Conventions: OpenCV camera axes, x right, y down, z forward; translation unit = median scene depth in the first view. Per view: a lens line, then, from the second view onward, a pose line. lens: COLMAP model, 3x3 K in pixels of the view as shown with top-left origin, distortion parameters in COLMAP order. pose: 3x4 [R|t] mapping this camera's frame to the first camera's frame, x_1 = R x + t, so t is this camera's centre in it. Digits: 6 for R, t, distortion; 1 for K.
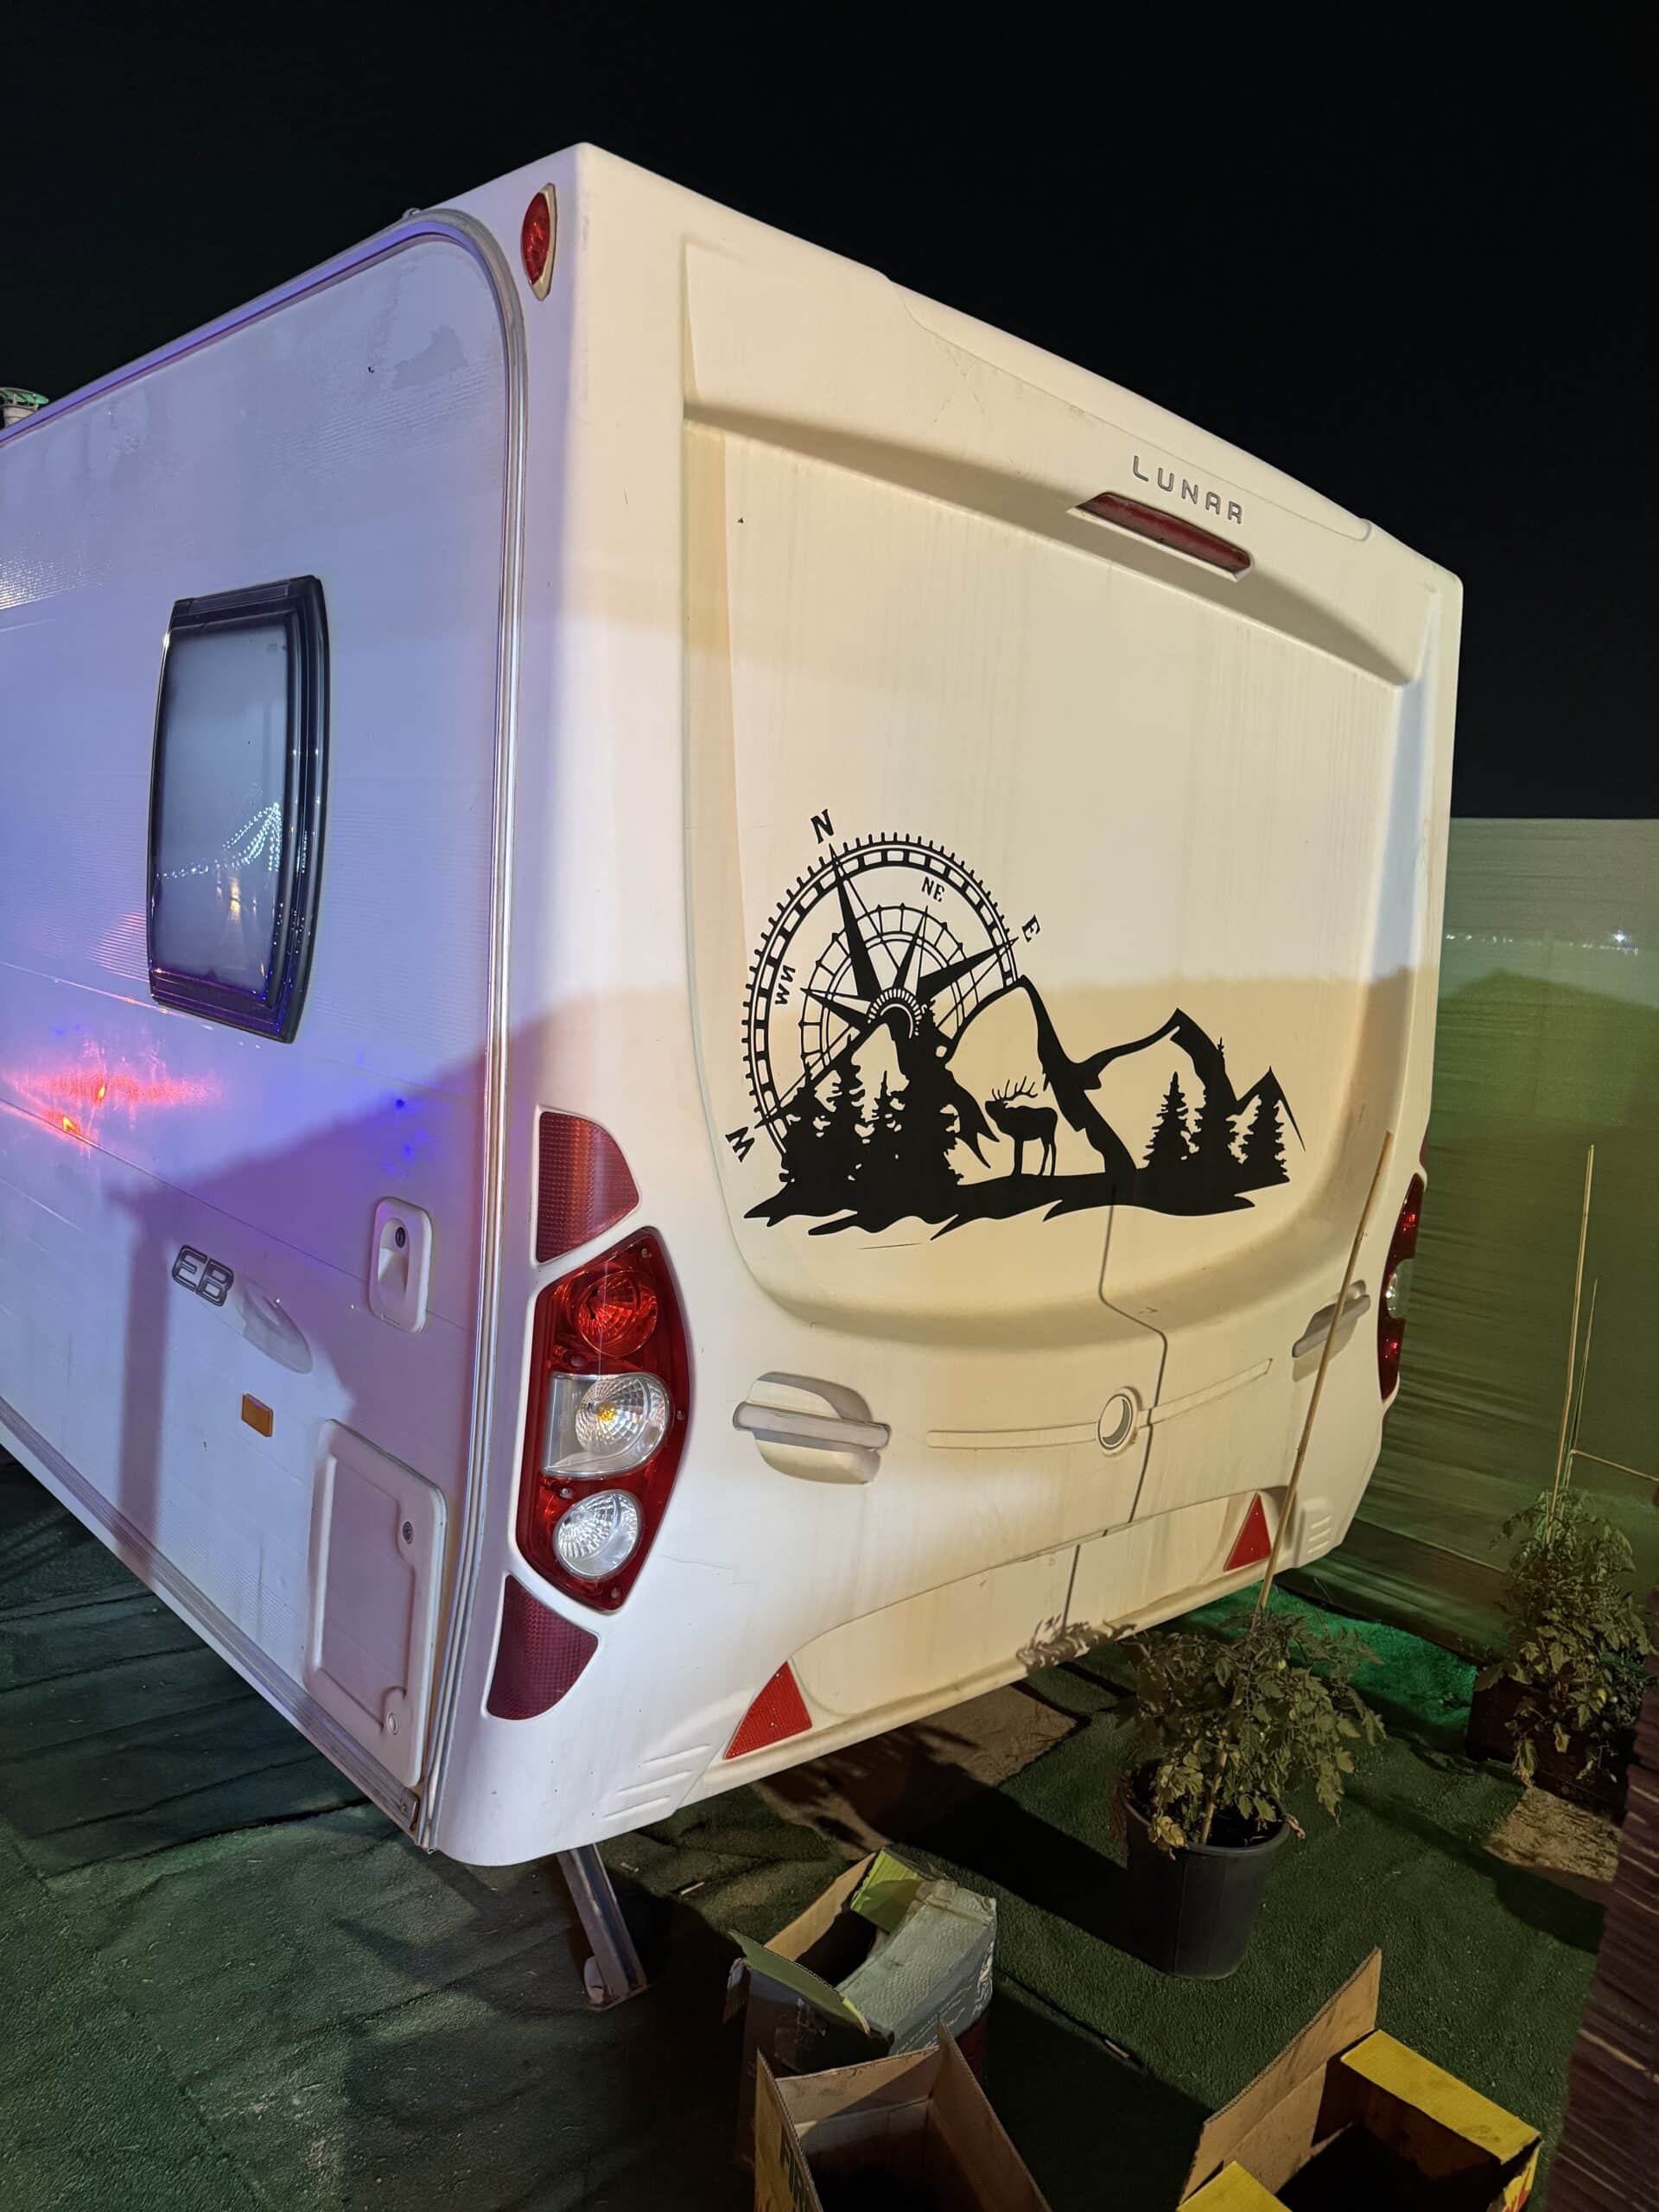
lens RADIAL K [[1573.6, 0, 829.5], [0, 1573.6, 1106.0], [0, 0, 1]] dist [0.006883, -0.007694]
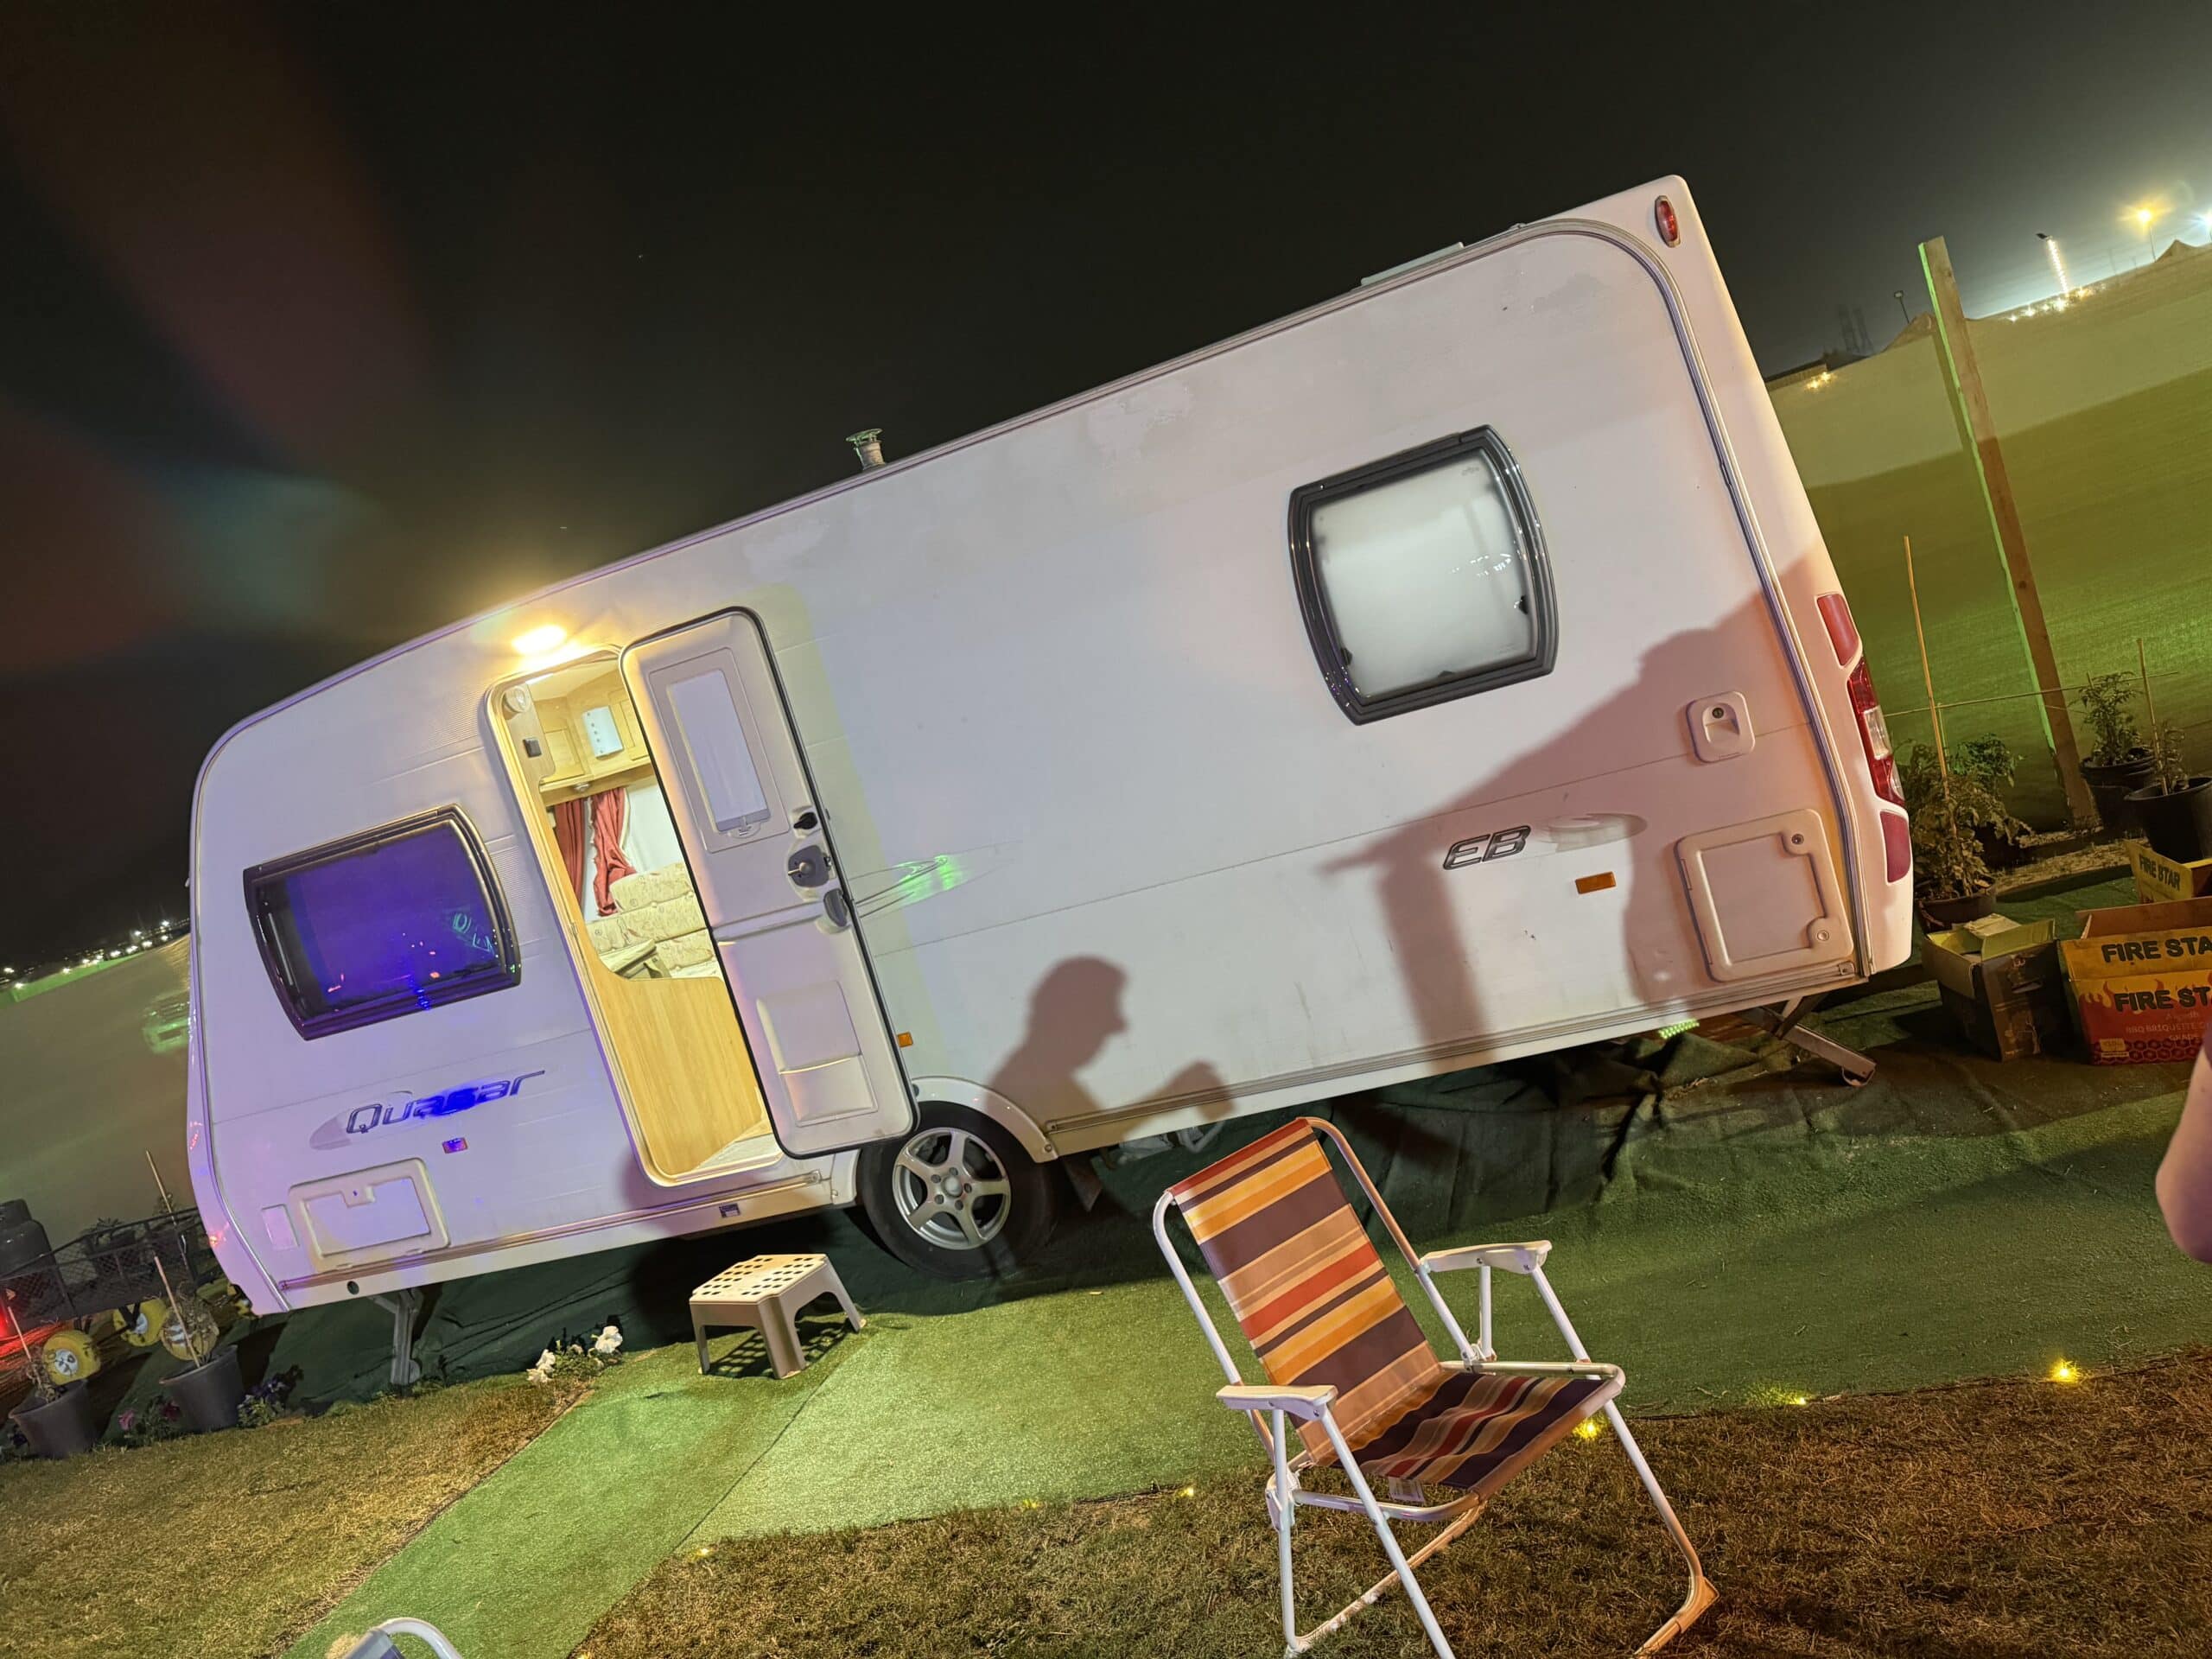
lens RADIAL K [[1573.6, 0, 1106.0], [0, 1573.6, 829.5], [0, 0, 1]] dist [0.006883, -0.007694]
pose [[0.812173, -0.408288, 0.416744, -1.707895], [0.431445, 0.901159, 0.042049, -0.188435], [-0.392720, 0.145652, 0.908051, -0.433033]]
